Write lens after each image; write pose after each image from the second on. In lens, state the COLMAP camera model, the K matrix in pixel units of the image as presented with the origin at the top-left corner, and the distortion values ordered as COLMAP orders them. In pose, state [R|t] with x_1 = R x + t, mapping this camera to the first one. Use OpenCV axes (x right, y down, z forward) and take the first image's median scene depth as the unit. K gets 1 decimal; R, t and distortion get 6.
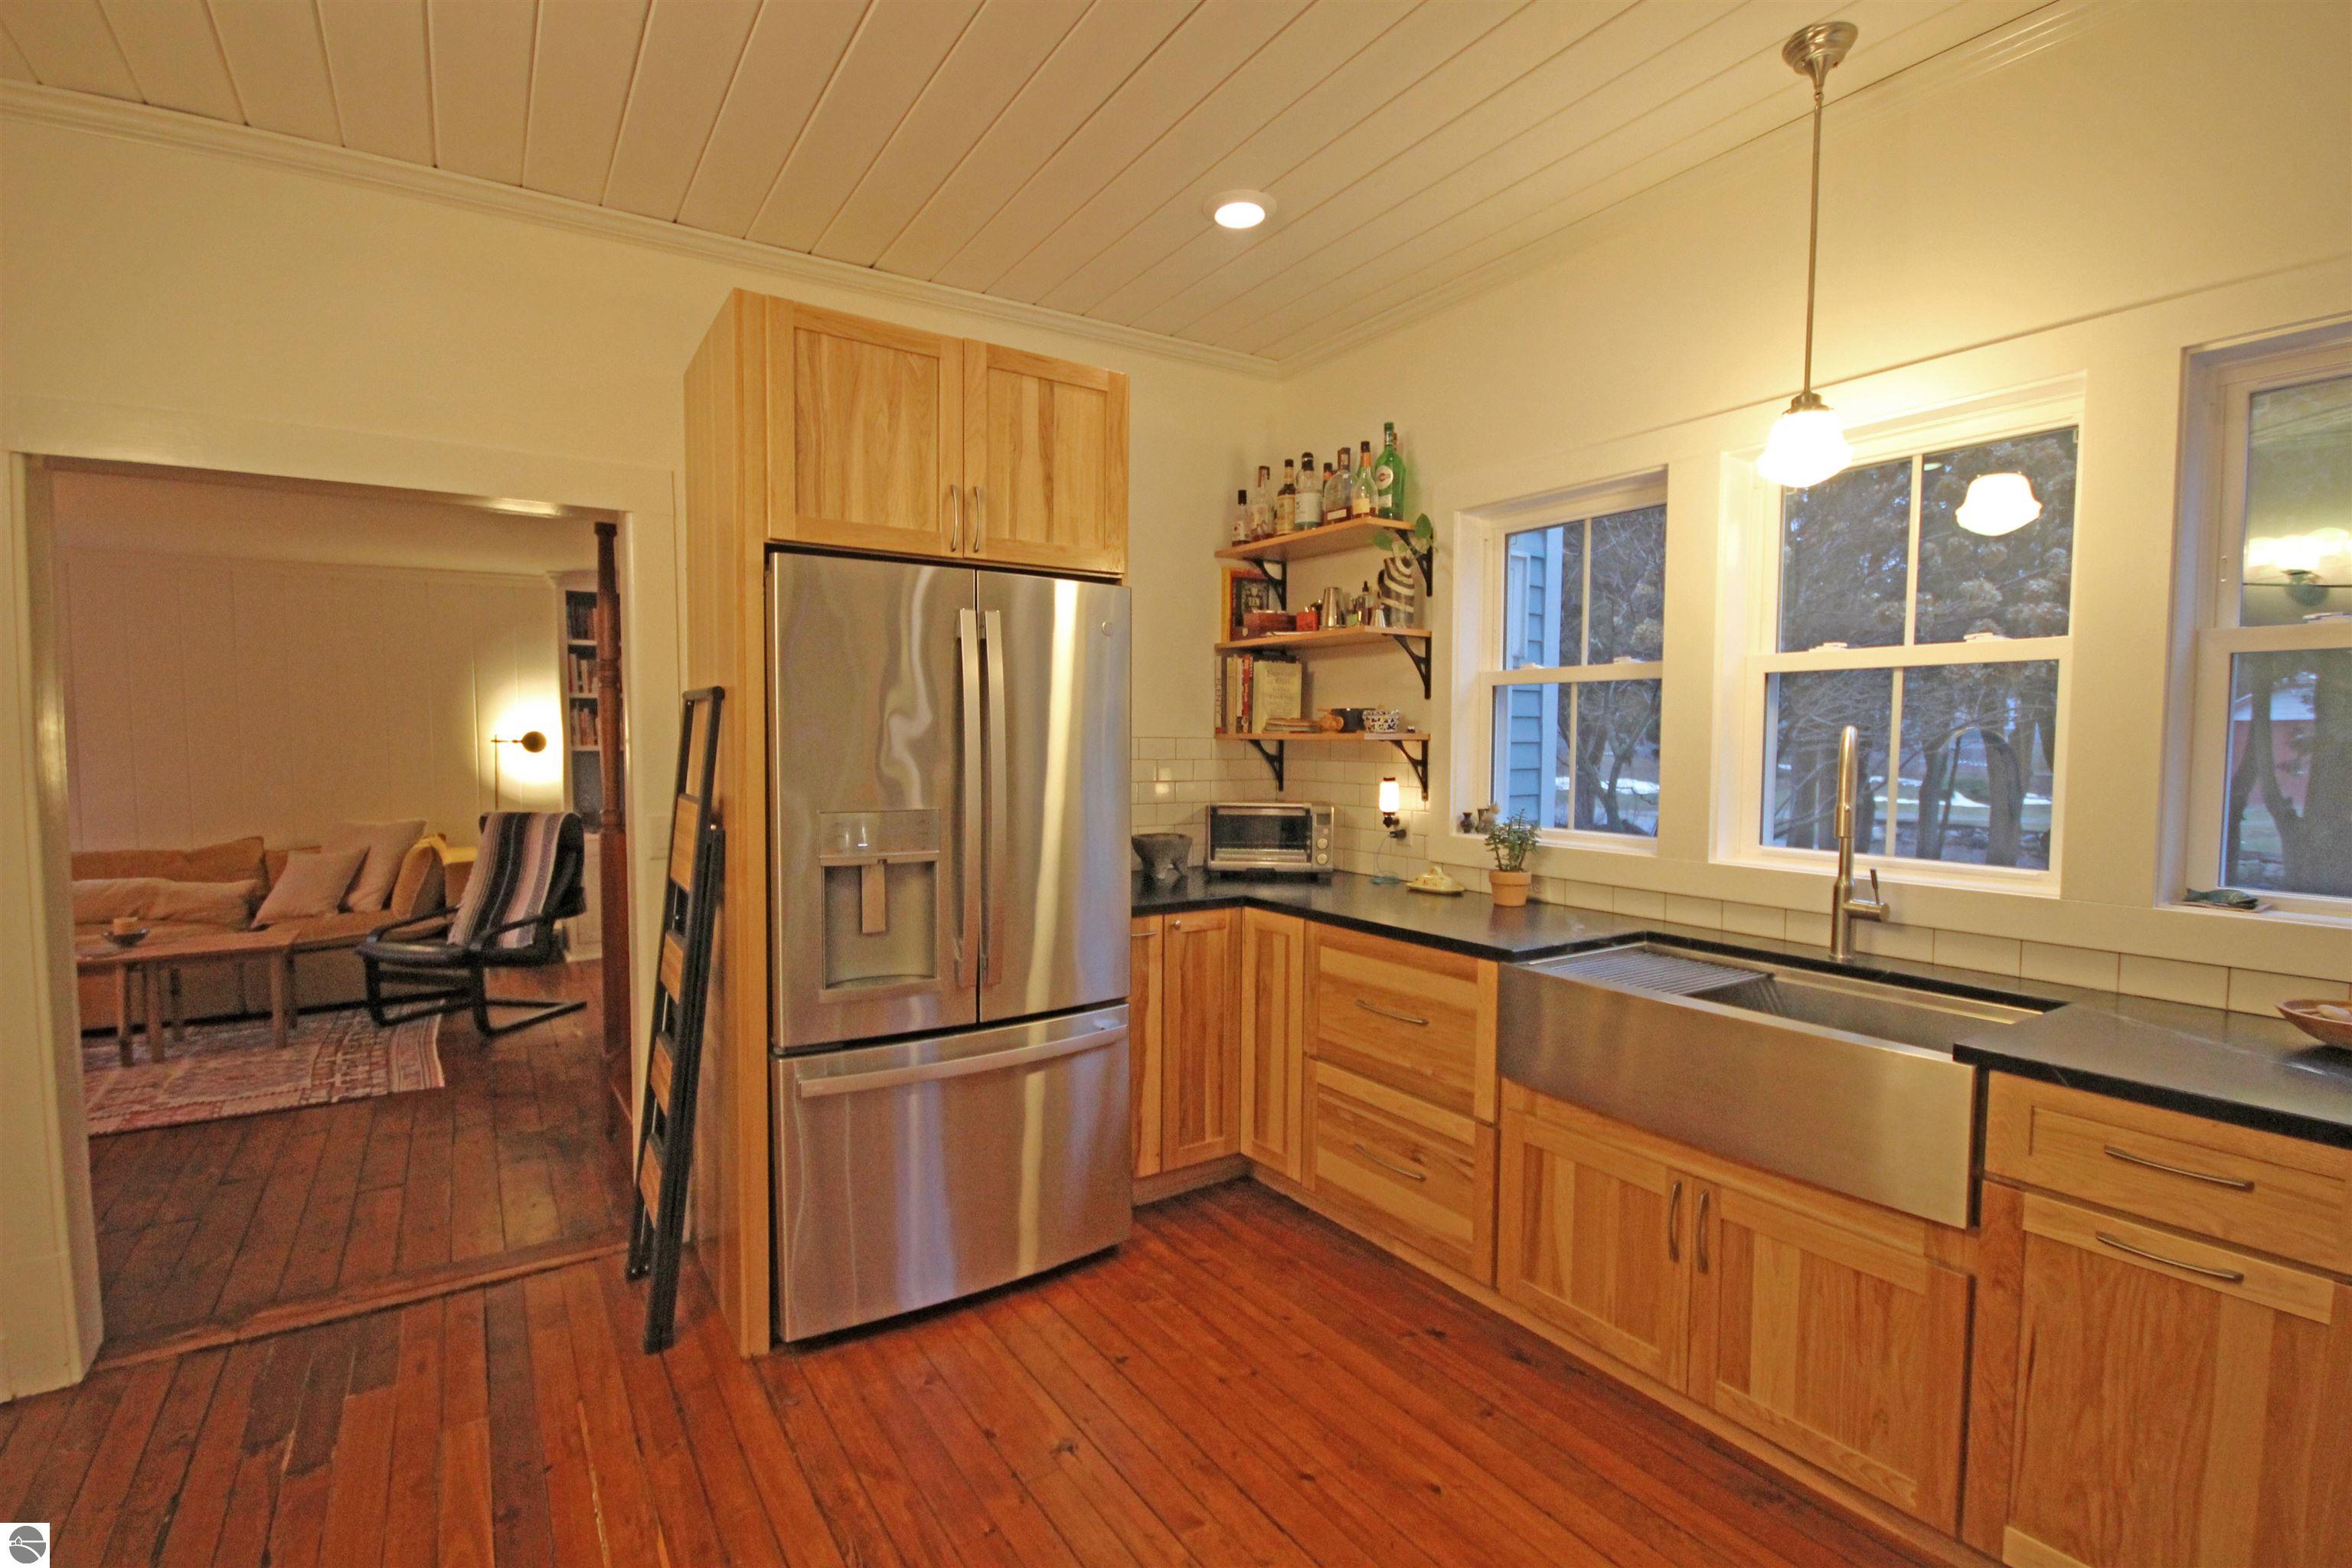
lens RADIAL K [[1086.8, 0, 1185.1], [0, 1086.8, 793.1], [0, 0, 1]] dist [0.009793, -0.011509]
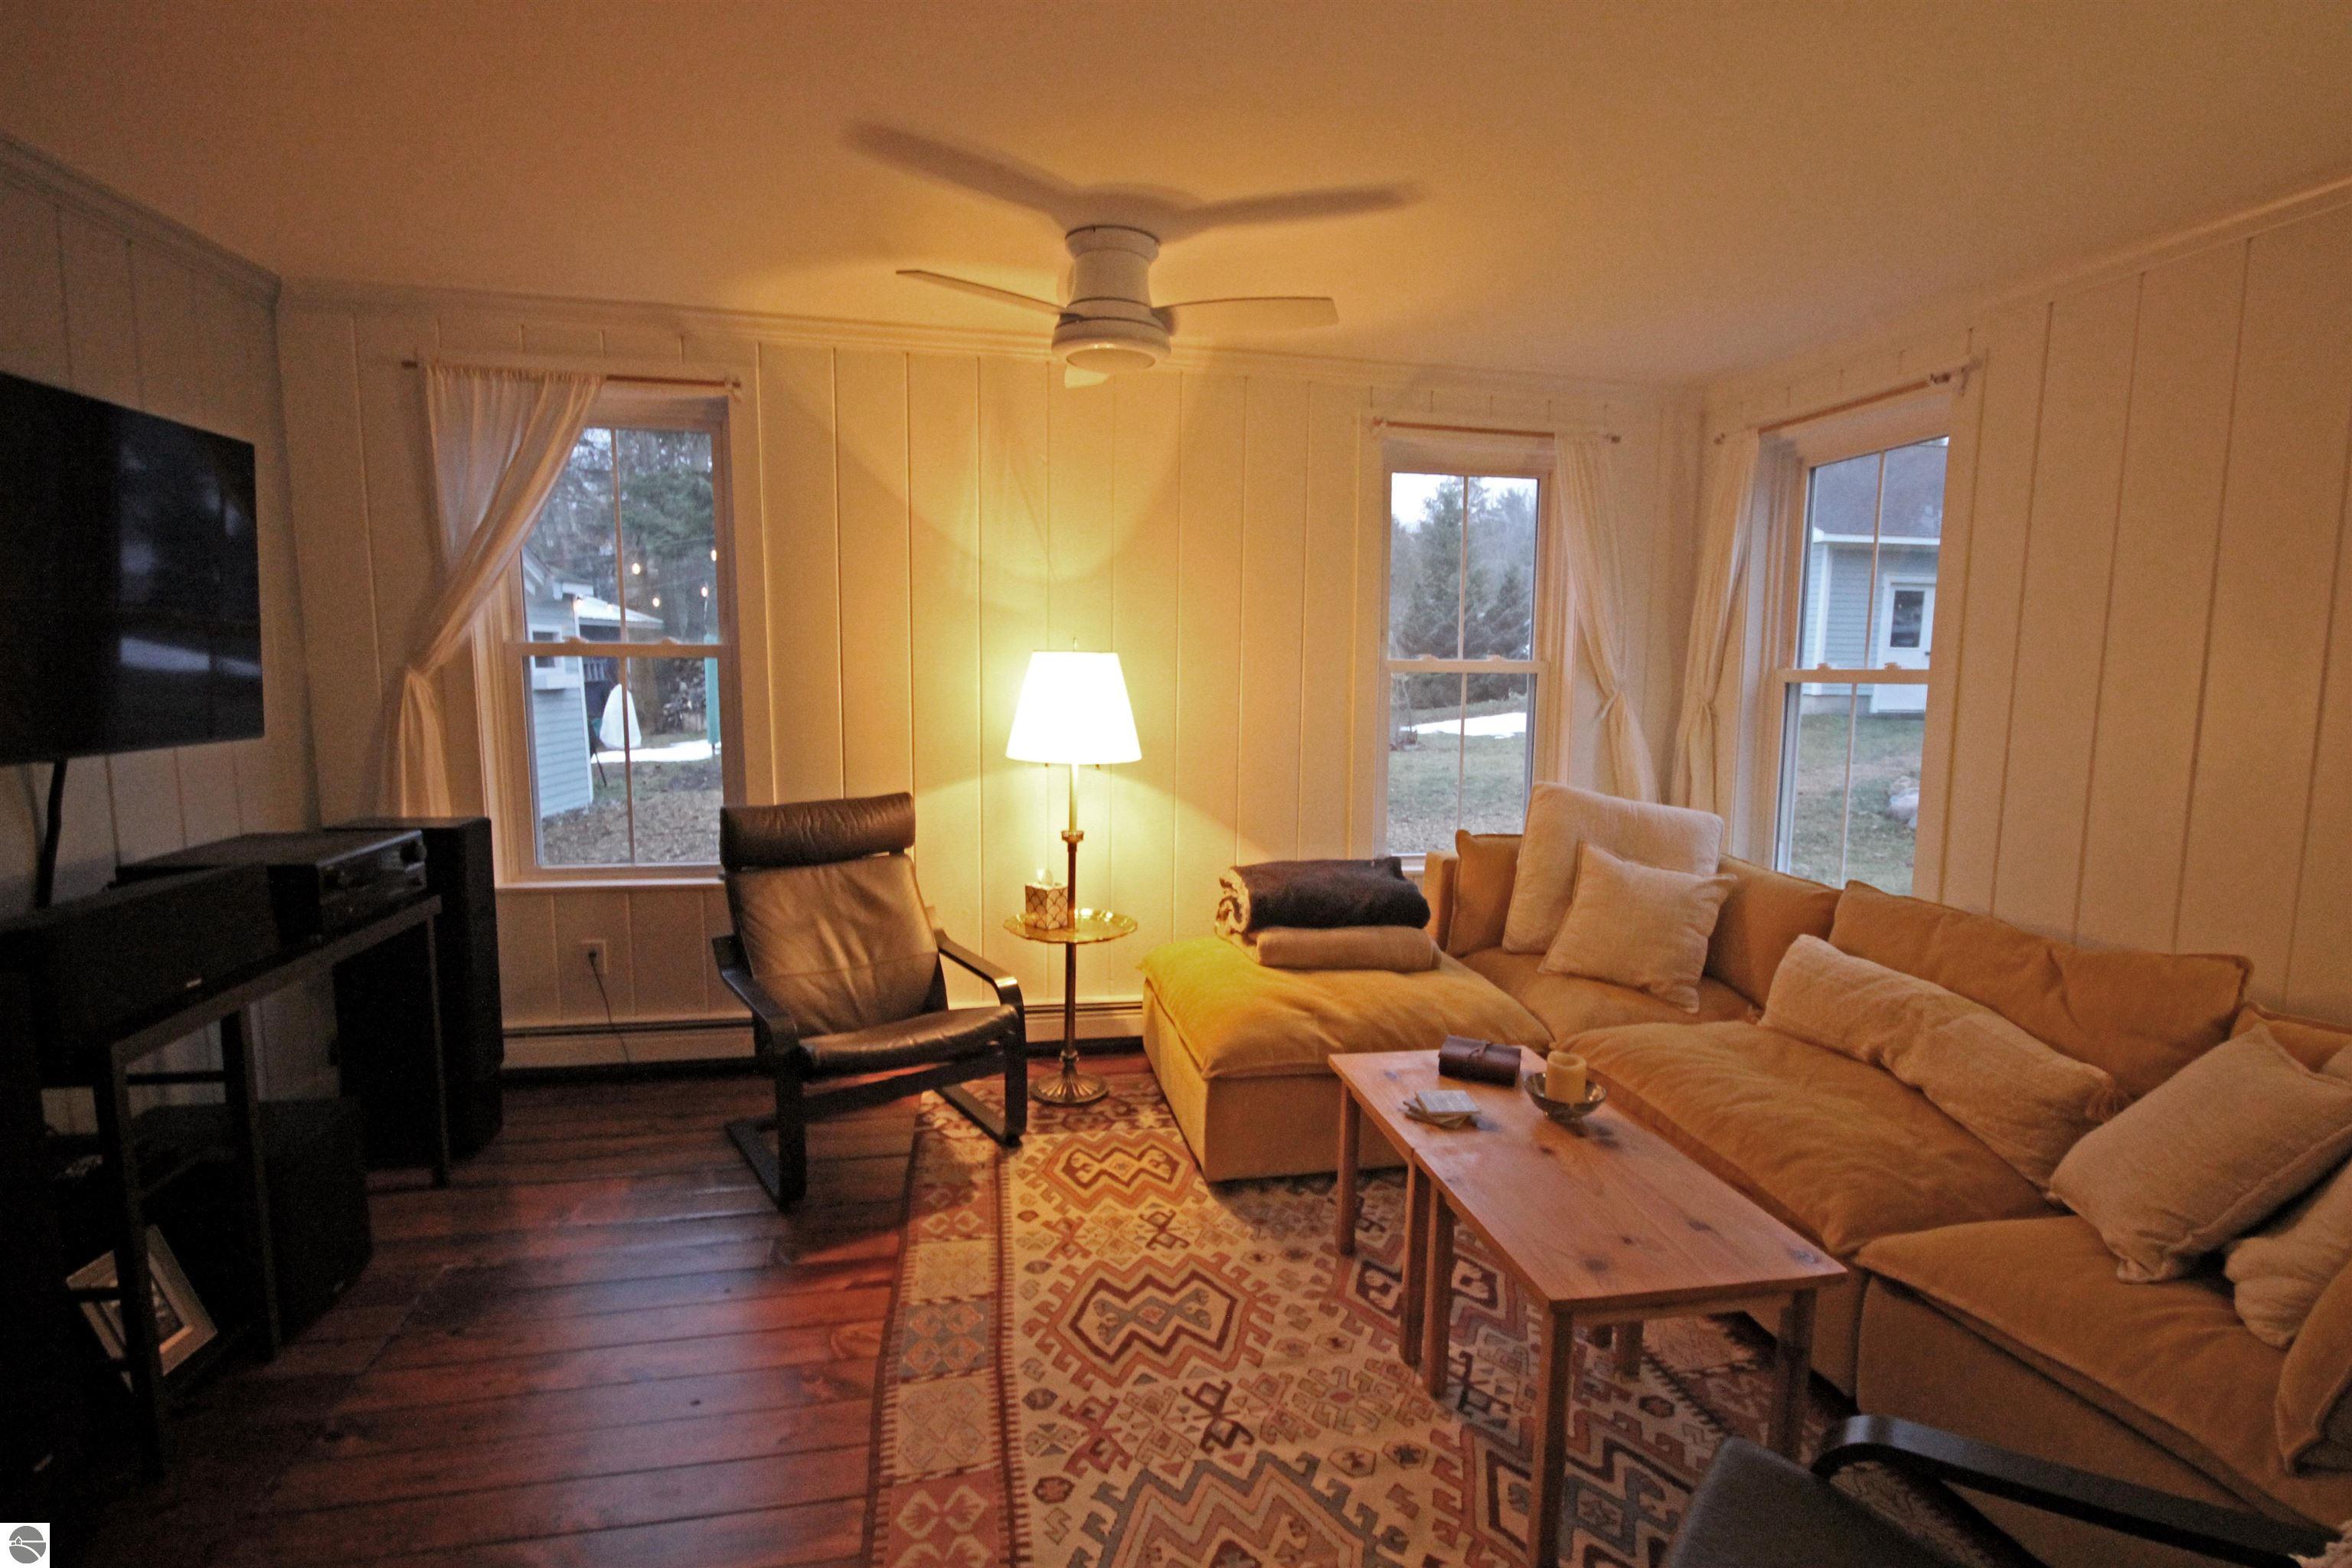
lens RADIAL K [[1086.8, 0, 1184.6], [0, 1086.8, 793.1], [0, 0, 1]] dist [0.009793, -0.011509]
pose [[-0.382769, 0.102214, -0.918172, -0.723438], [-0.066307, 0.988258, 0.137659, -0.068705], [0.921462, 0.113573, -0.371497, 1.450029]]
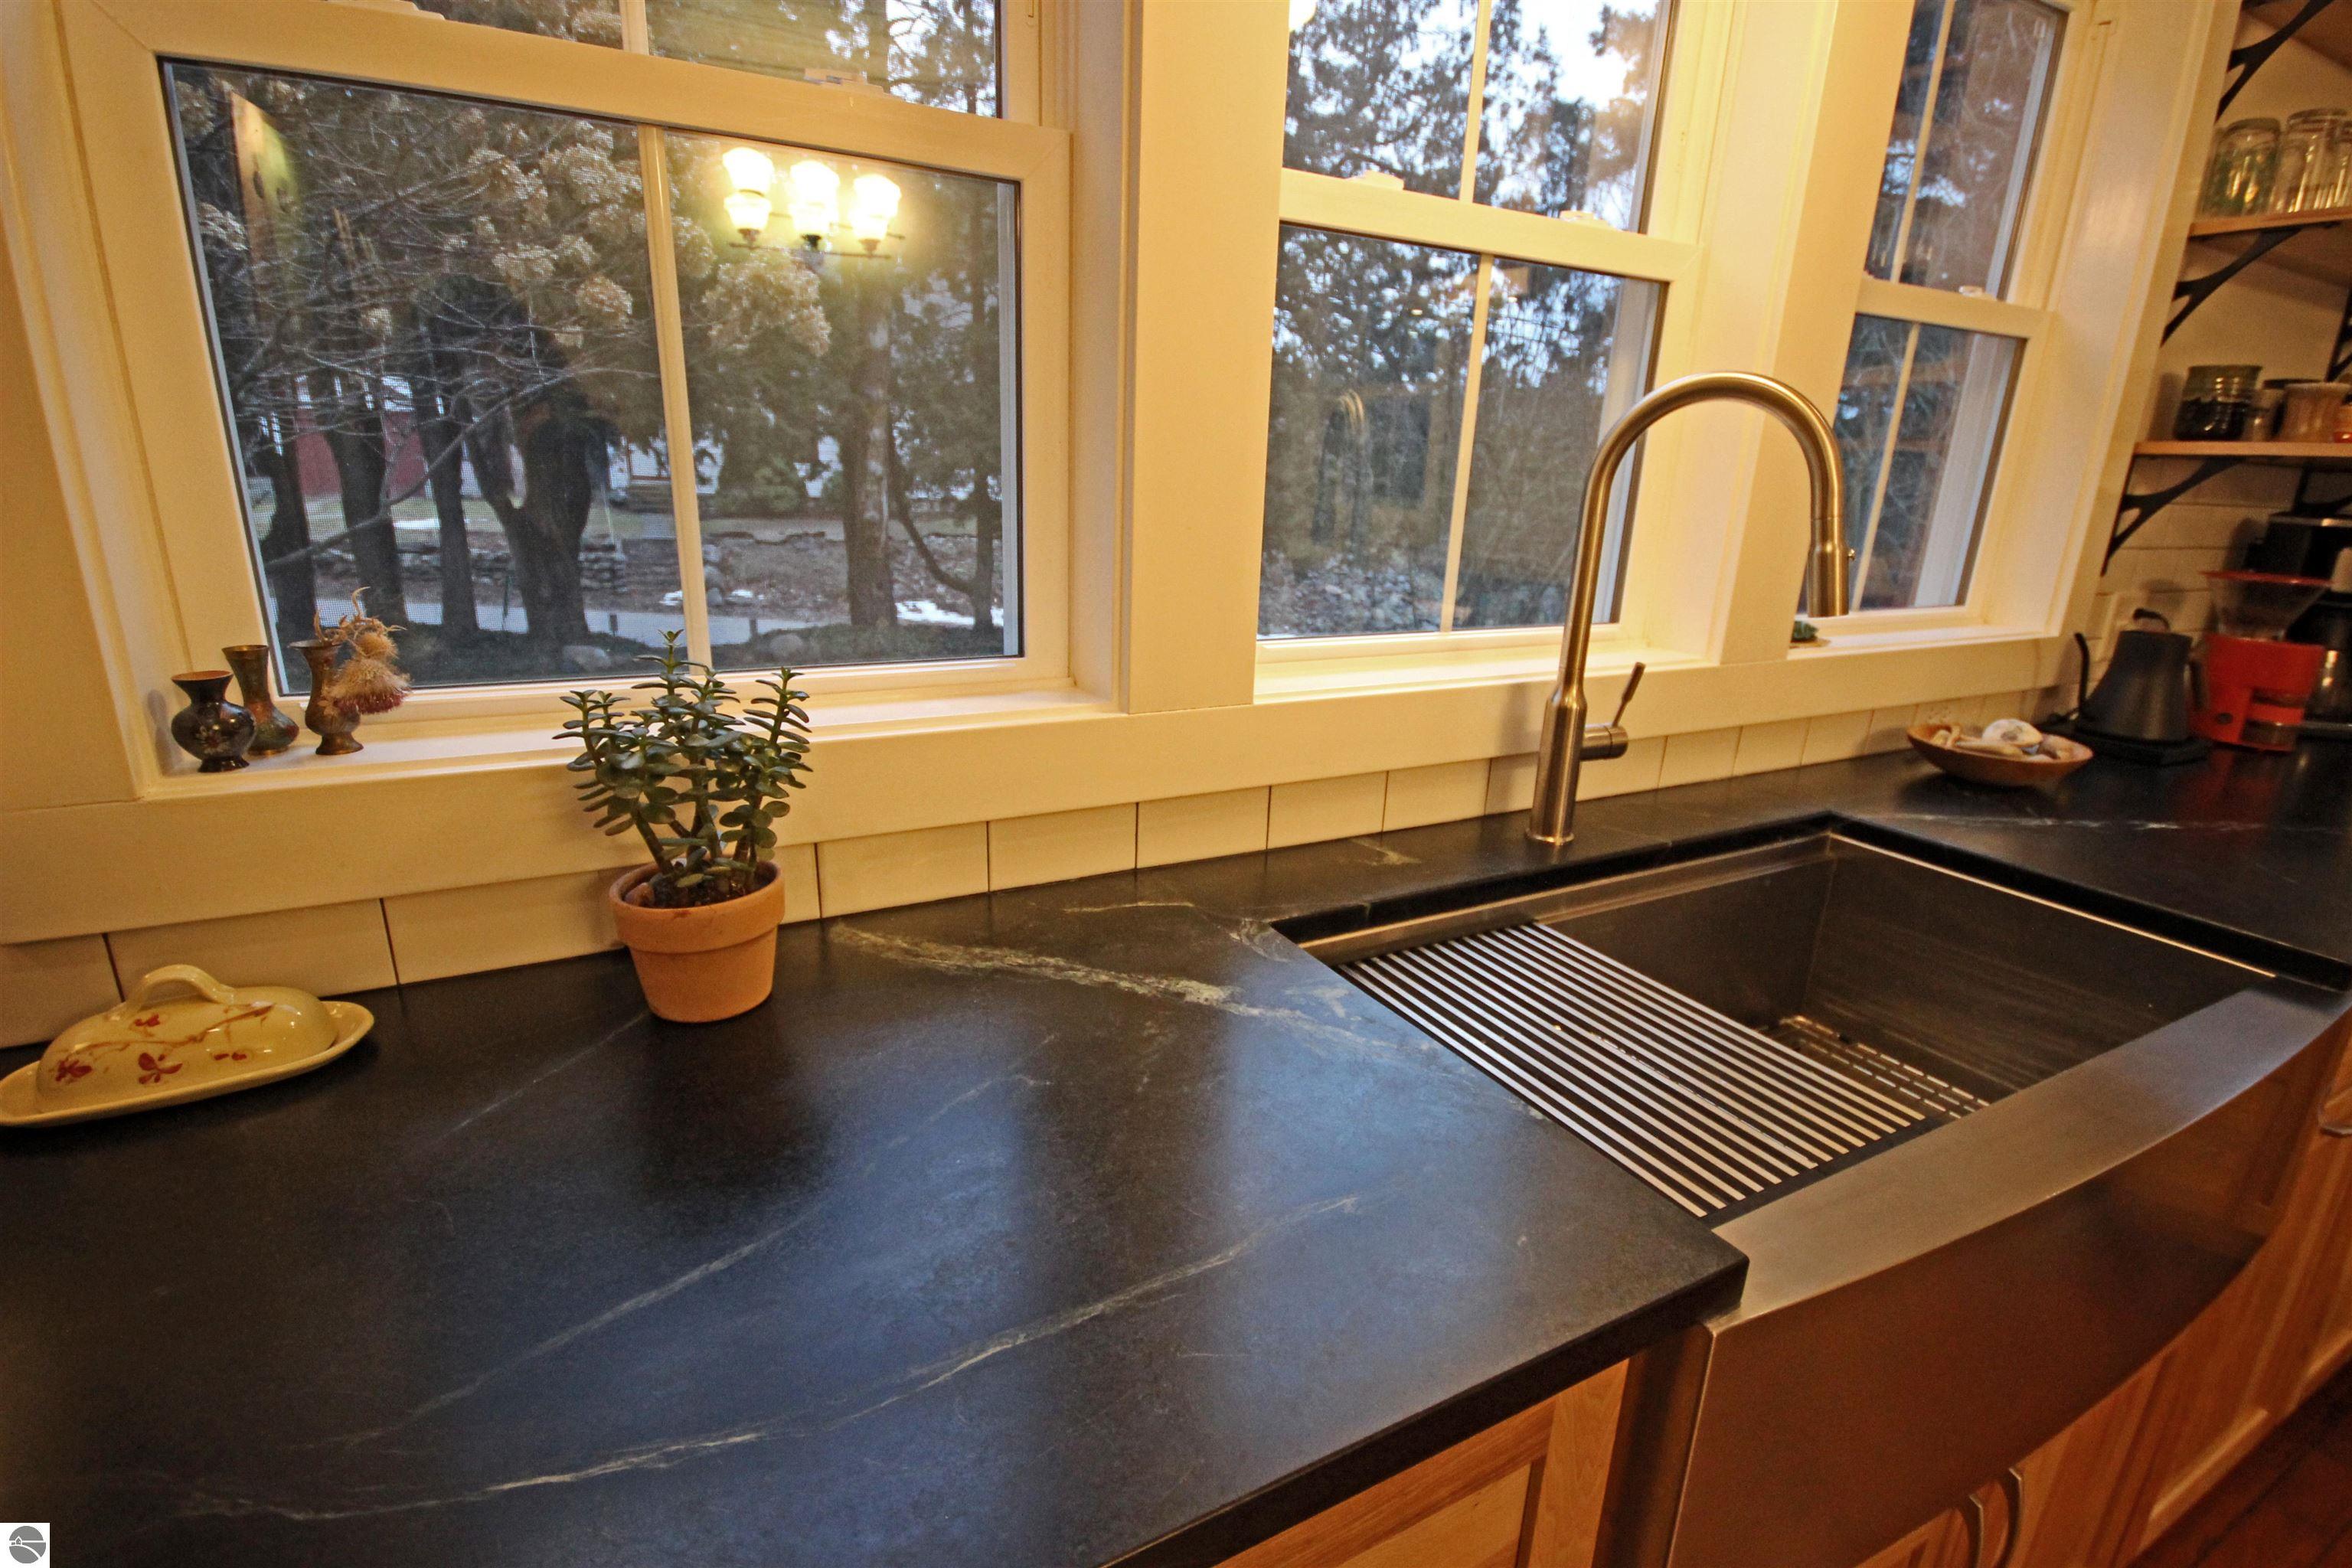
lens RADIAL K [[1086.8, 0, 1185.0], [0, 1086.8, 774.7], [0, 0, 1]] dist [0.009793, -0.011509]
pose [[0.095124, -0.281373, 0.954872, 0.064709], [0.018095, 0.959552, 0.280949, -0.020574], [-0.995301, -0.009446, 0.096368, 0.784776]]
